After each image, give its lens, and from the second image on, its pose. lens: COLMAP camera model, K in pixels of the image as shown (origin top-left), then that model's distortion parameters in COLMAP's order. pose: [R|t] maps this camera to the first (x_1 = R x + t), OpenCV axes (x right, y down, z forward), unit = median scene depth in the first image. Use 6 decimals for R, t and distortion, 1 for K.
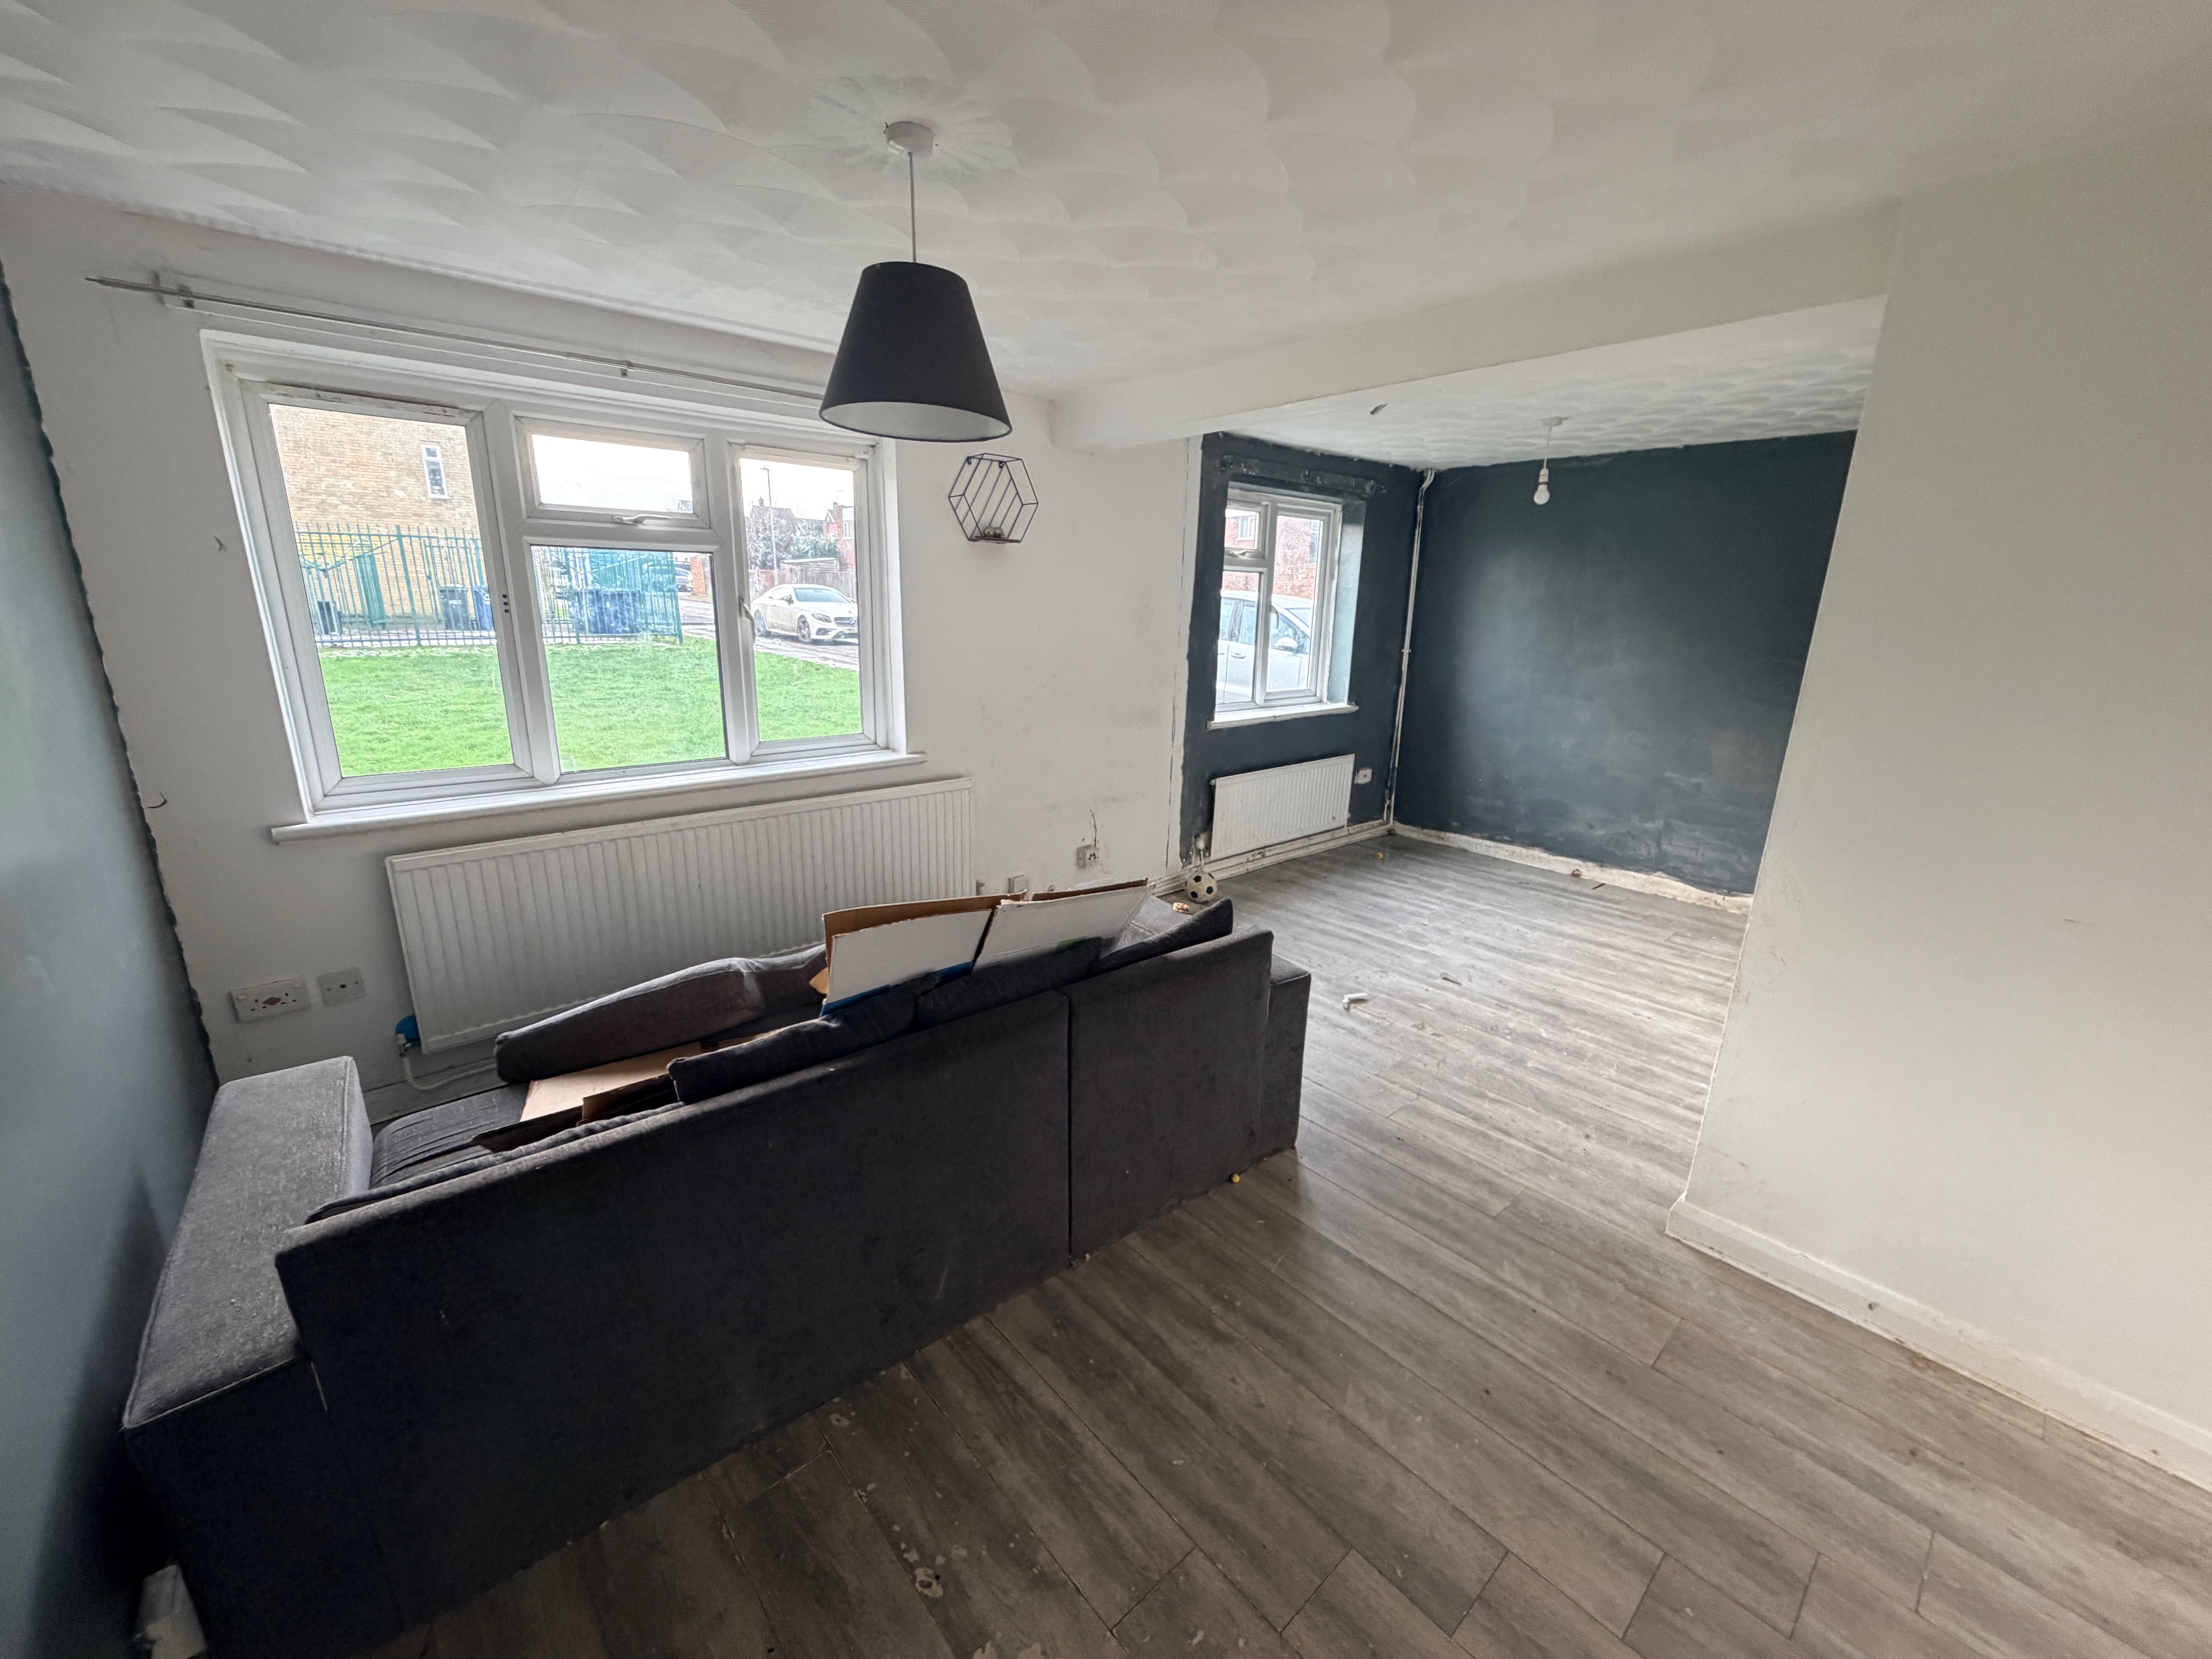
lens RADIAL K [[873.4, 0, 1106.0], [0, 873.4, 829.5], [0, 0, 1]] dist [-0.000159, -0.000068]
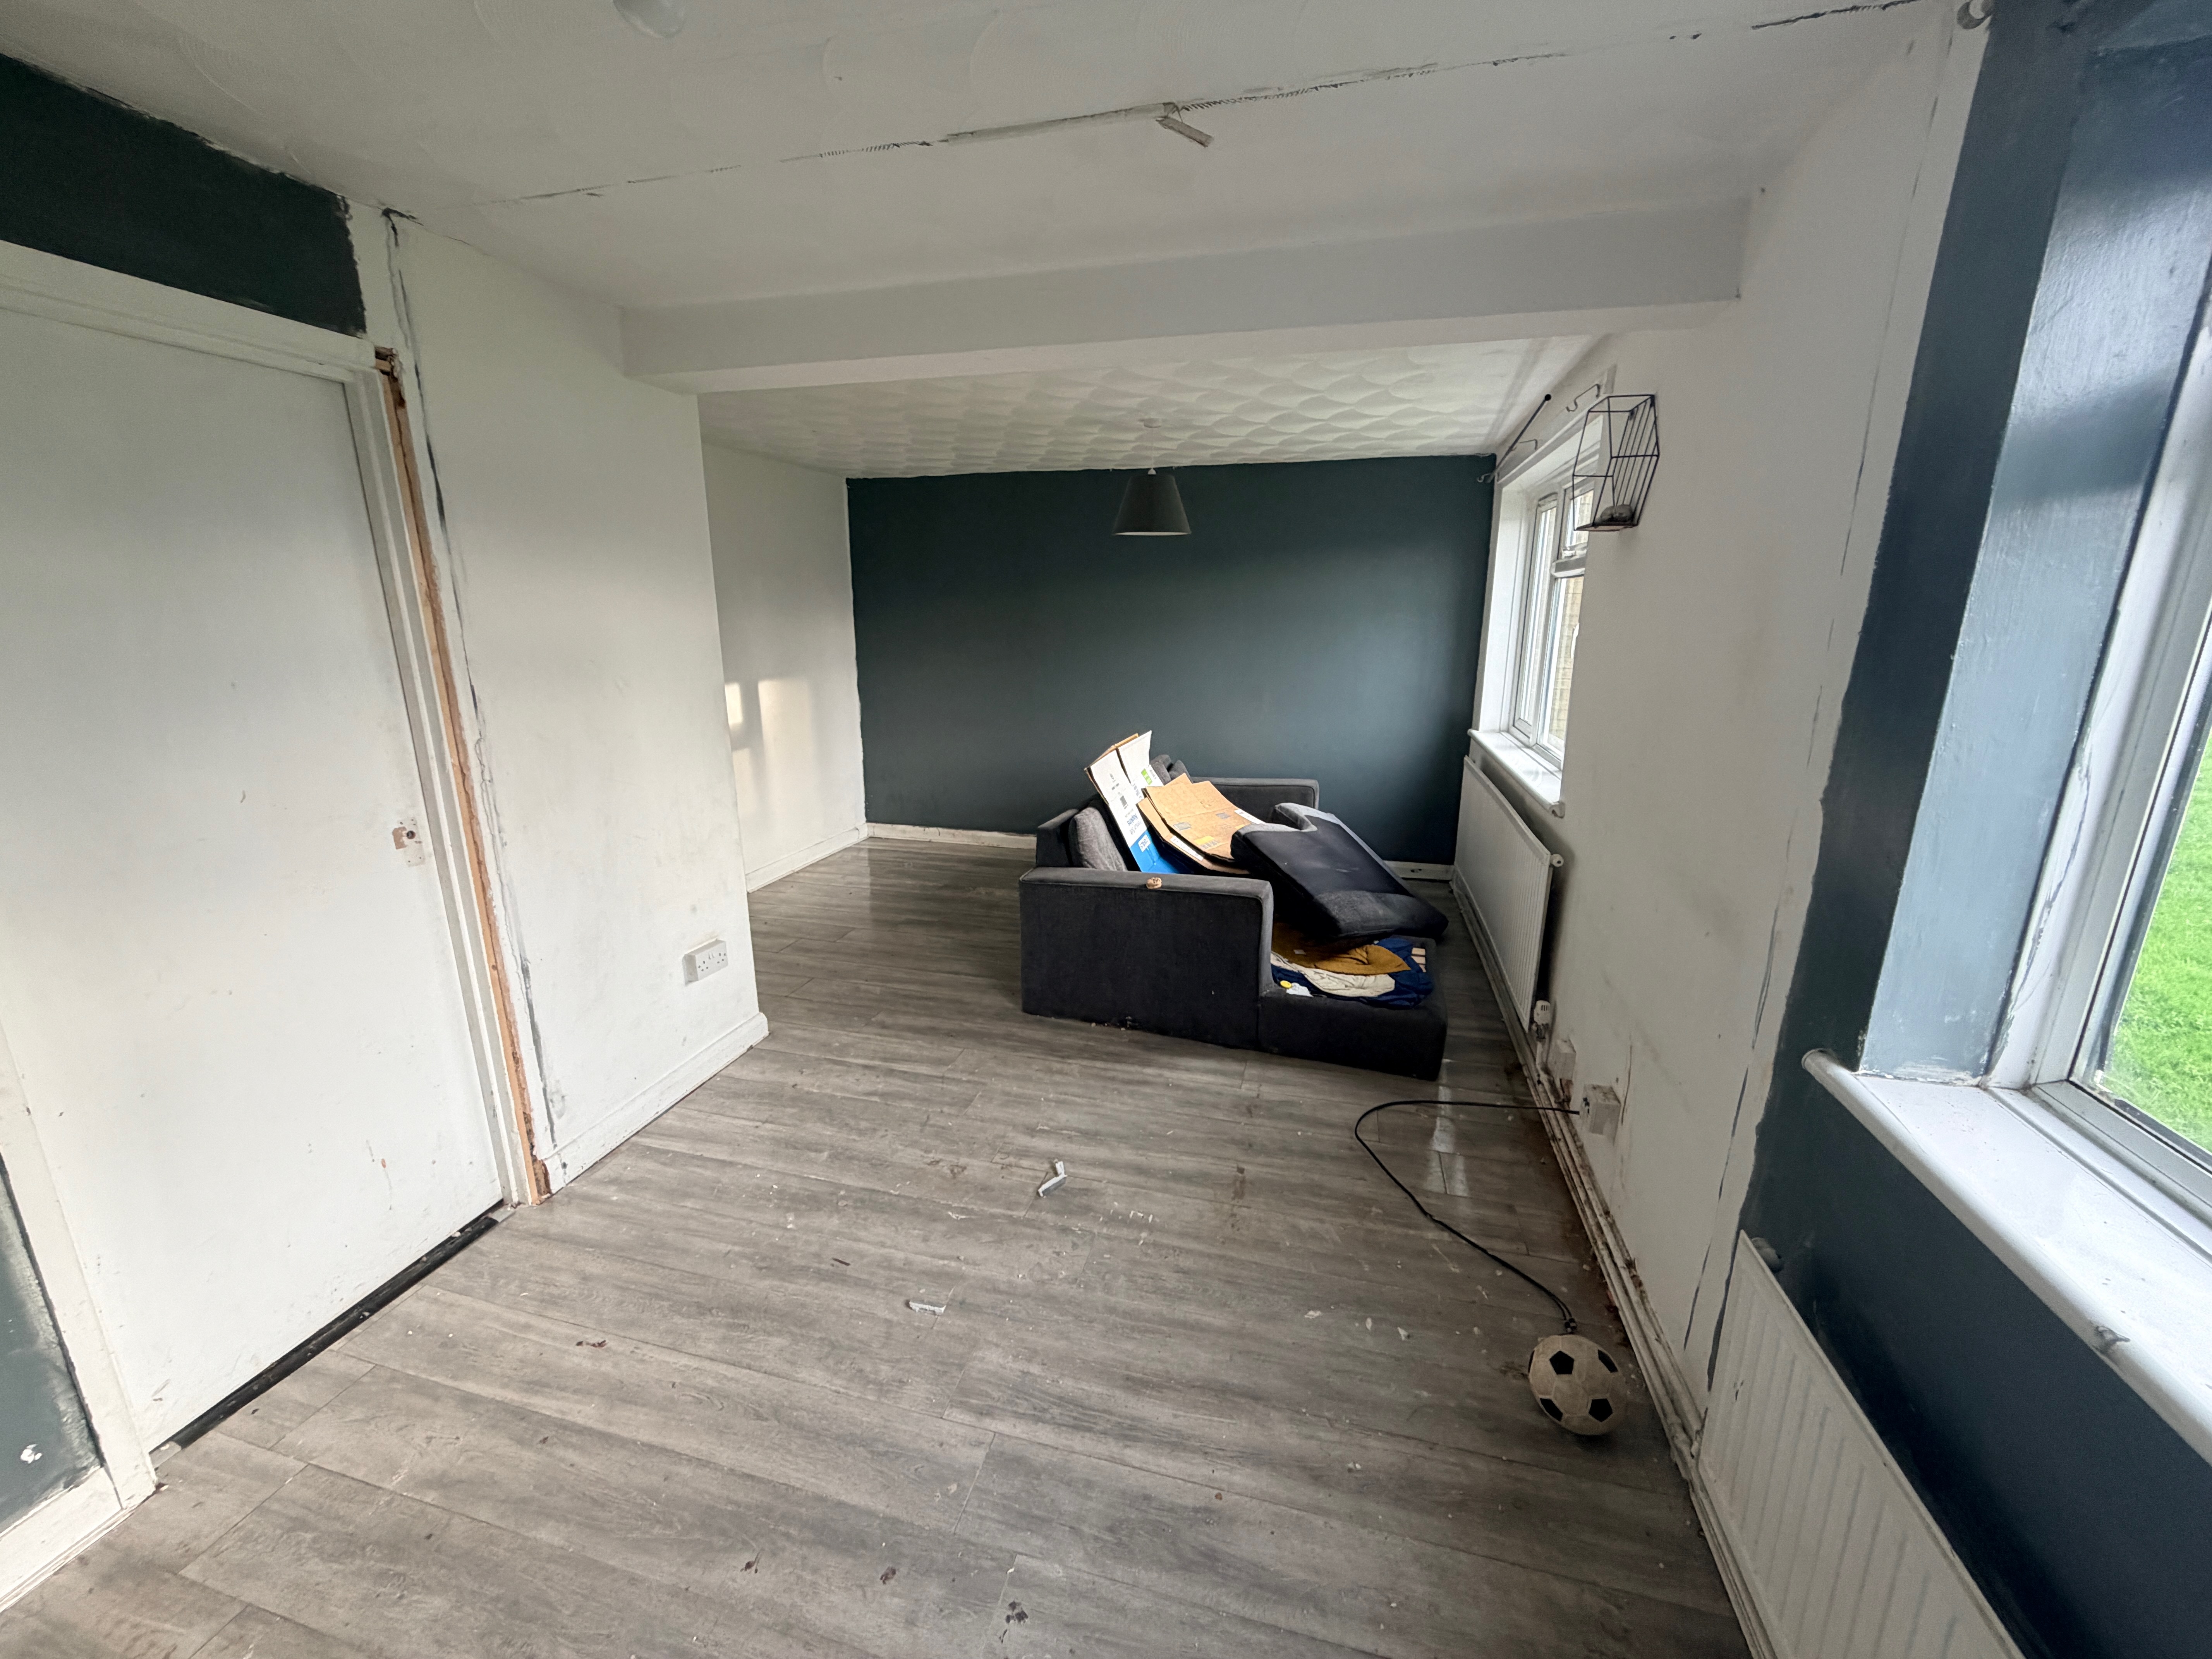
lens RADIAL K [[873.4, 0, 1106.0], [0, 873.4, 829.5], [0, 0, 1]] dist [-0.000159, -0.000068]
pose [[-0.825985, 0.117114, -0.551391, 0.698964], [-0.162372, 0.887287, 0.431691, -0.417283], [0.539800, 0.446101, -0.713870, 1.627297]]
